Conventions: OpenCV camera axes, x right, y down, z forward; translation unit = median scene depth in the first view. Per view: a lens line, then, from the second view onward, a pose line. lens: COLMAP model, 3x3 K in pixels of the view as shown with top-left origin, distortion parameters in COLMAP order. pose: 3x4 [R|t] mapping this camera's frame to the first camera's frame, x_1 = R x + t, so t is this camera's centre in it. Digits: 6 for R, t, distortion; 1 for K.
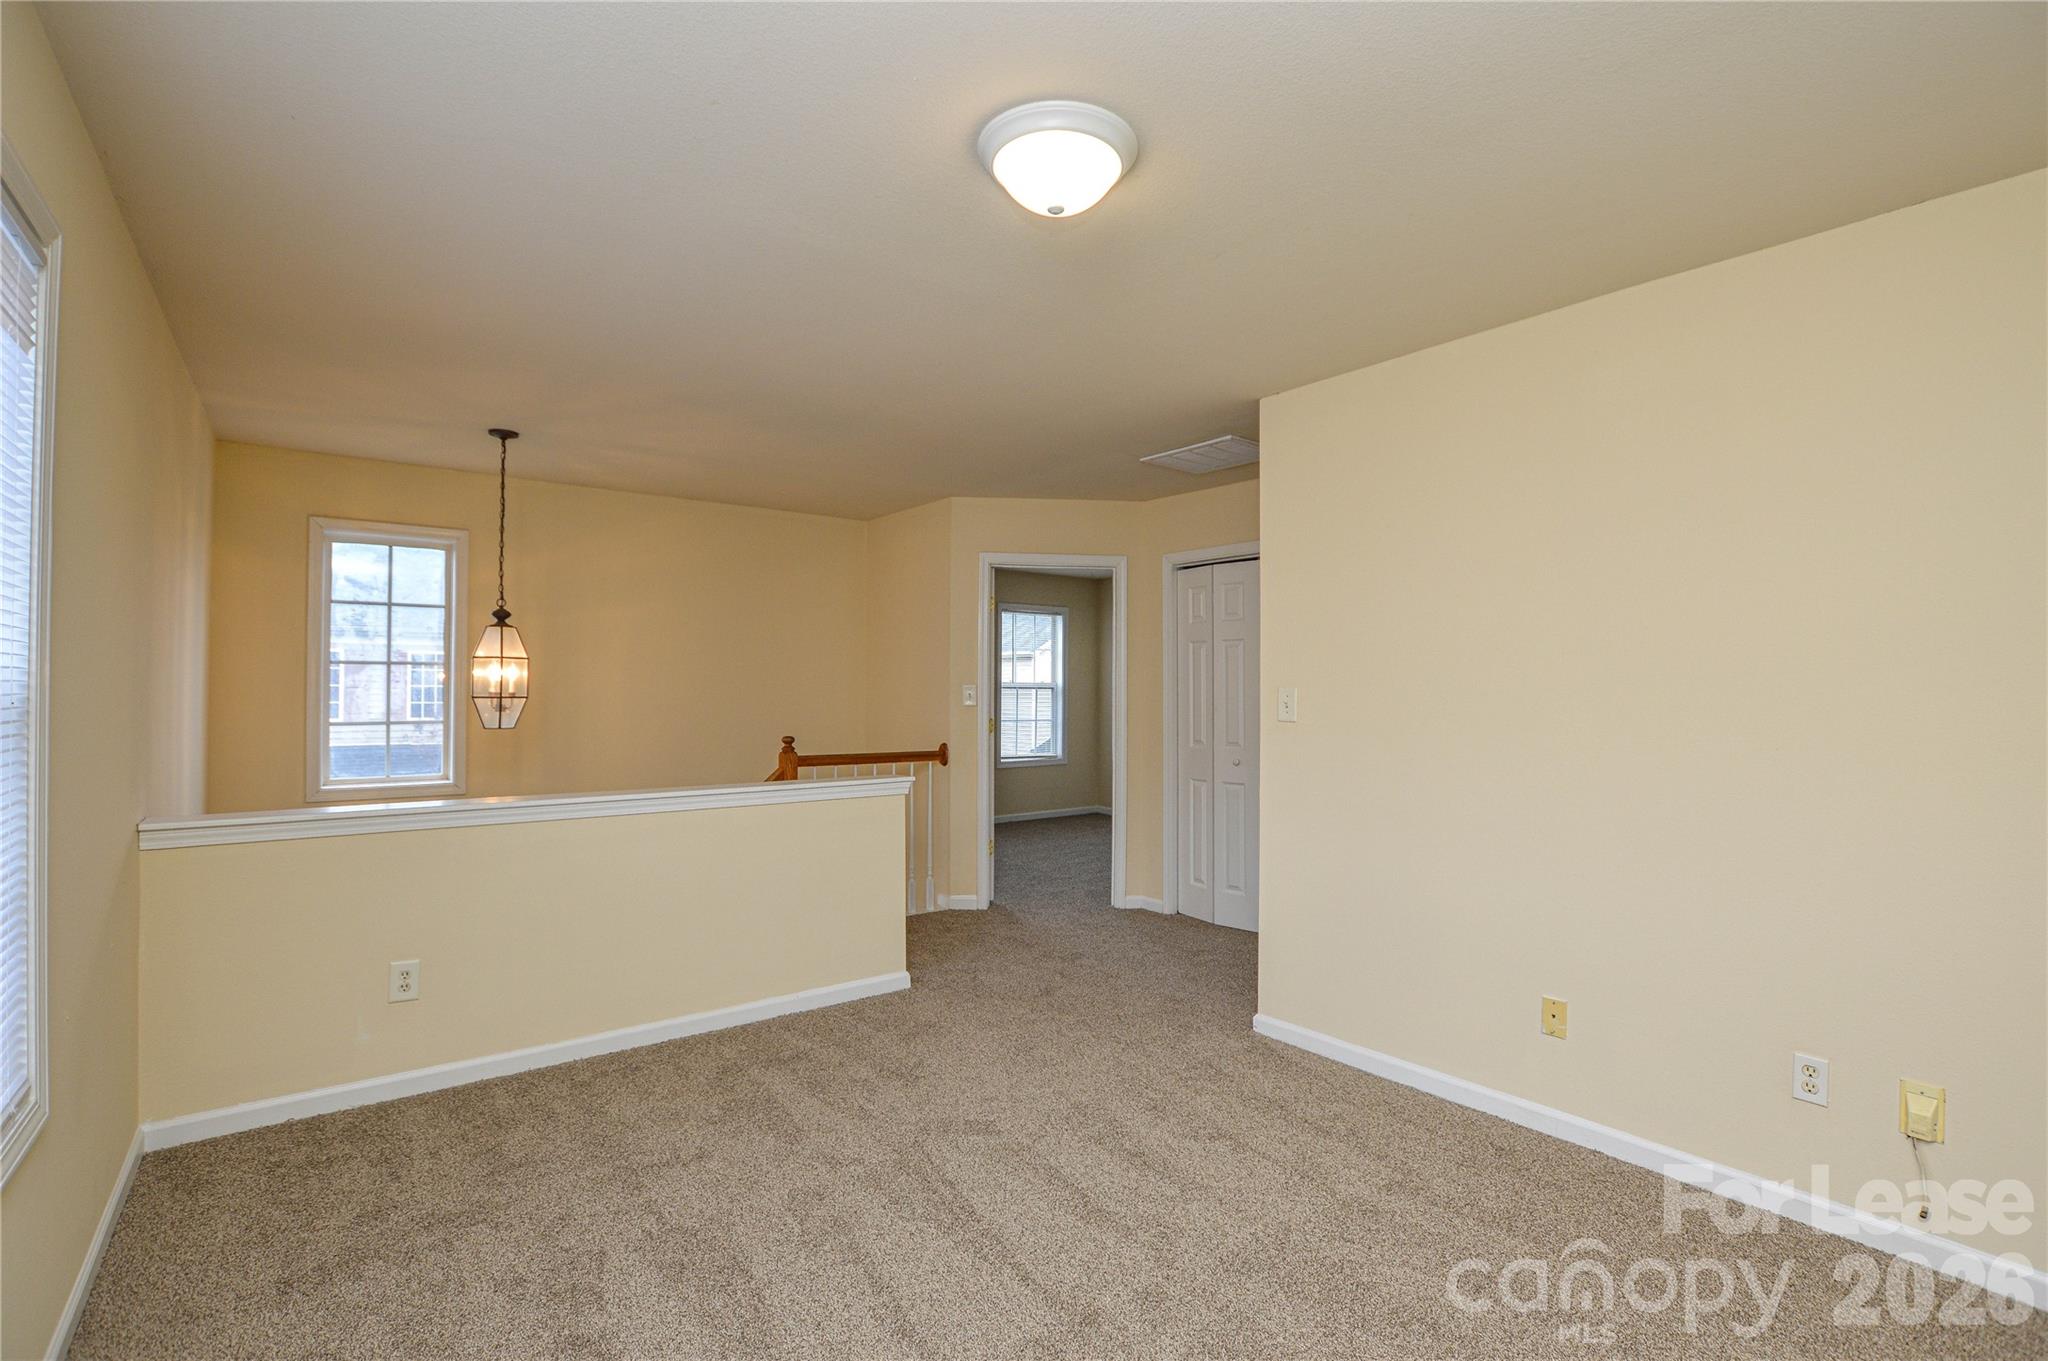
lens RADIAL K [[915.2, 0, 1053.8], [0, 915.2, 680.5], [0, 0, 1]] dist [-0.026342, -0.000835]
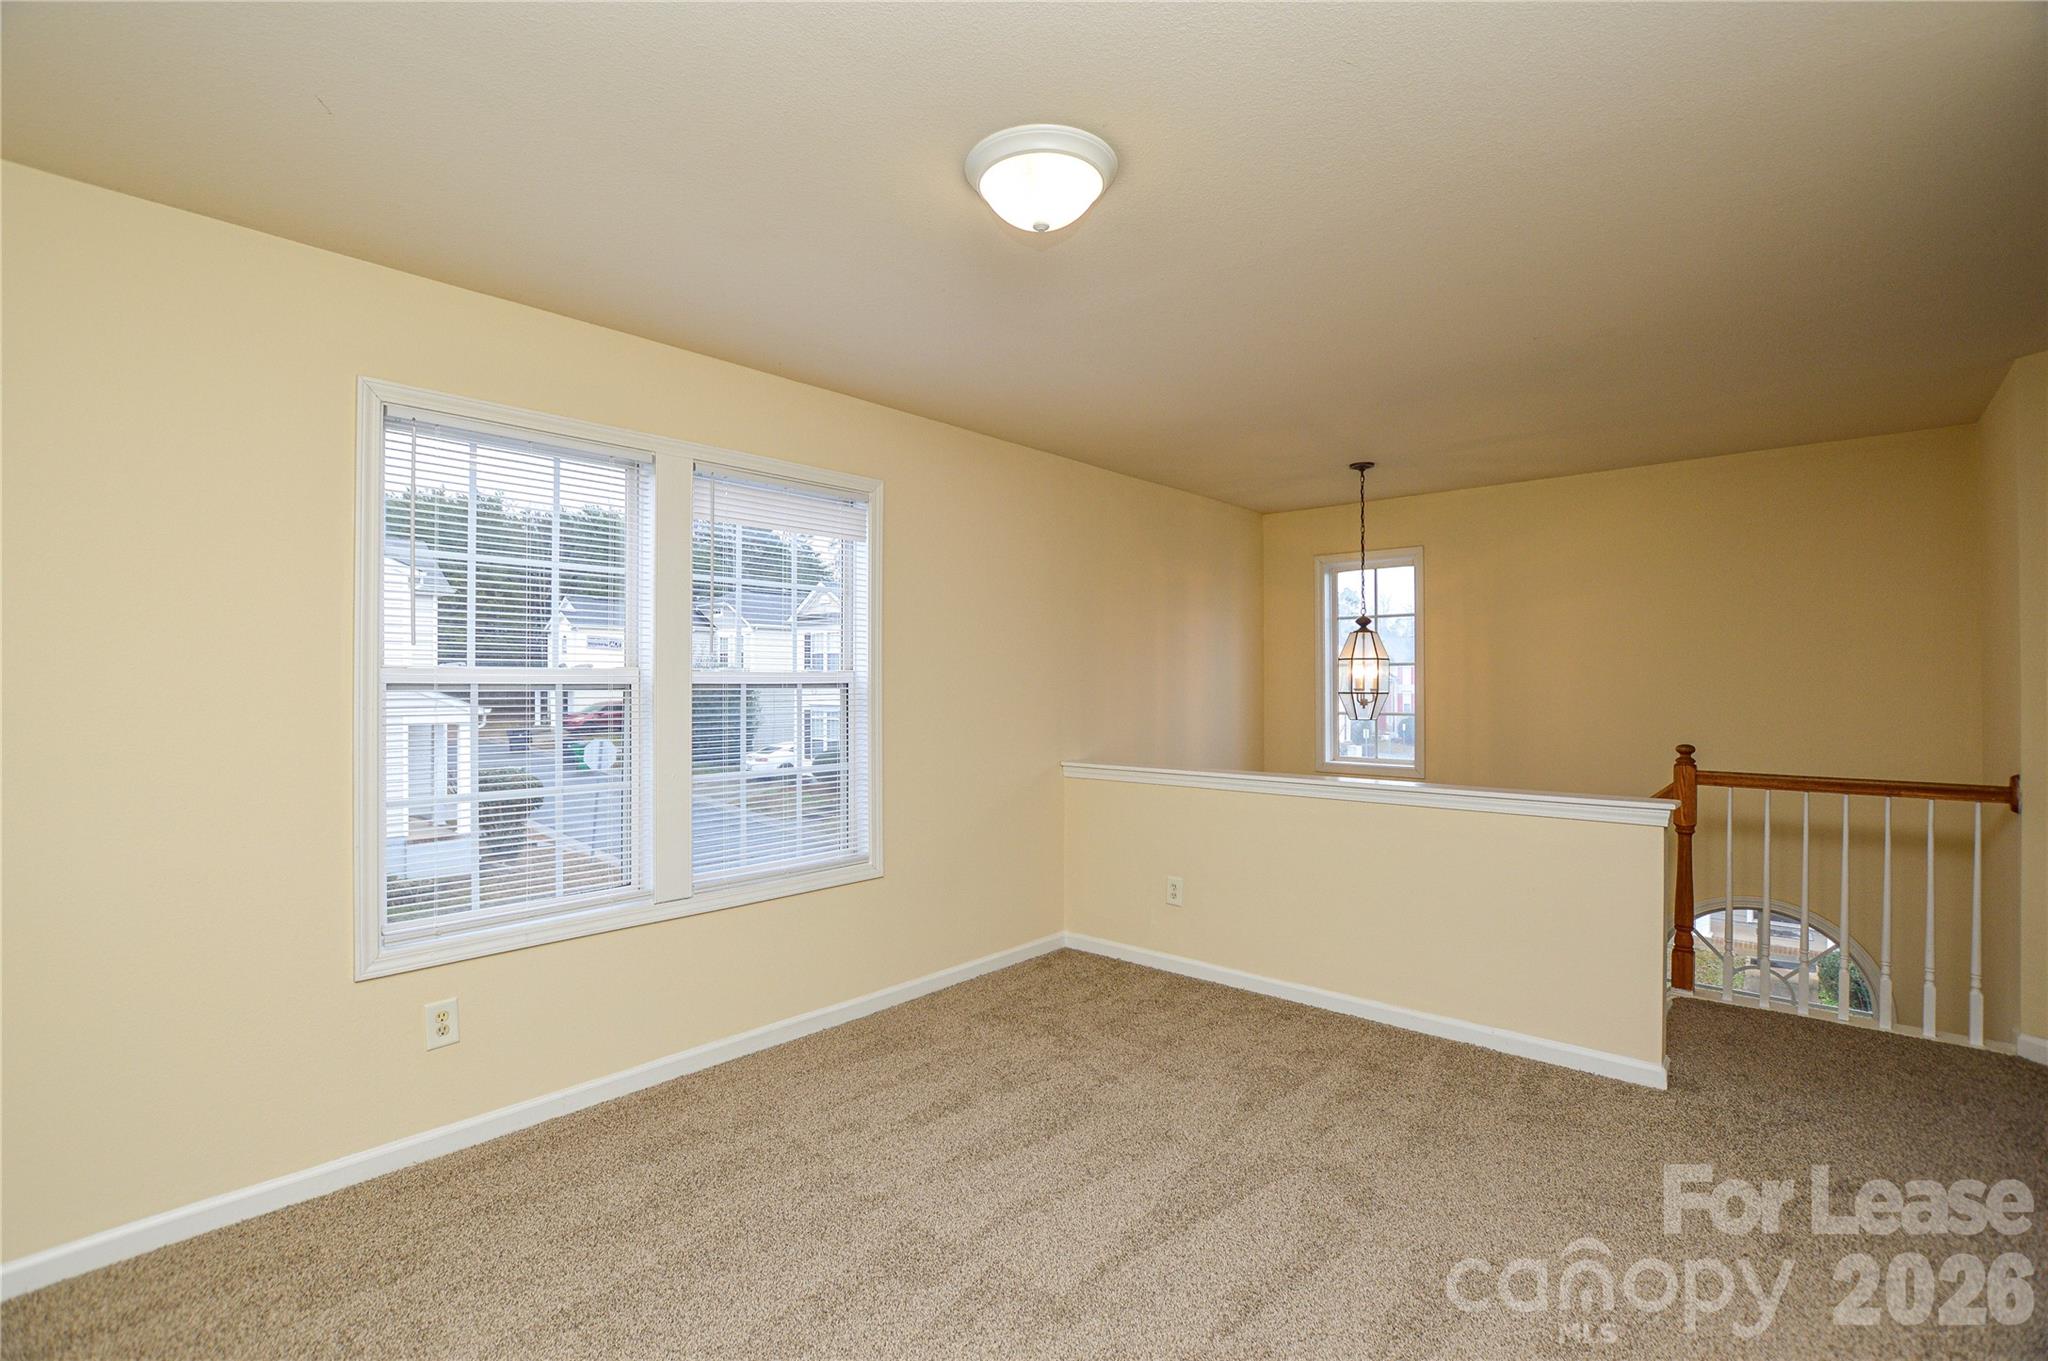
lens RADIAL K [[915.2, 0, 1007.4], [0, 915.2, 678.5], [0, 0, 1]] dist [-0.026342, -0.000835]
pose [[0.168715, -0.008624, -0.985627, 0.553033], [0.008961, 0.999934, -0.007215, 0.005378], [0.985624, -0.007615, 0.168781, 0.419405]]
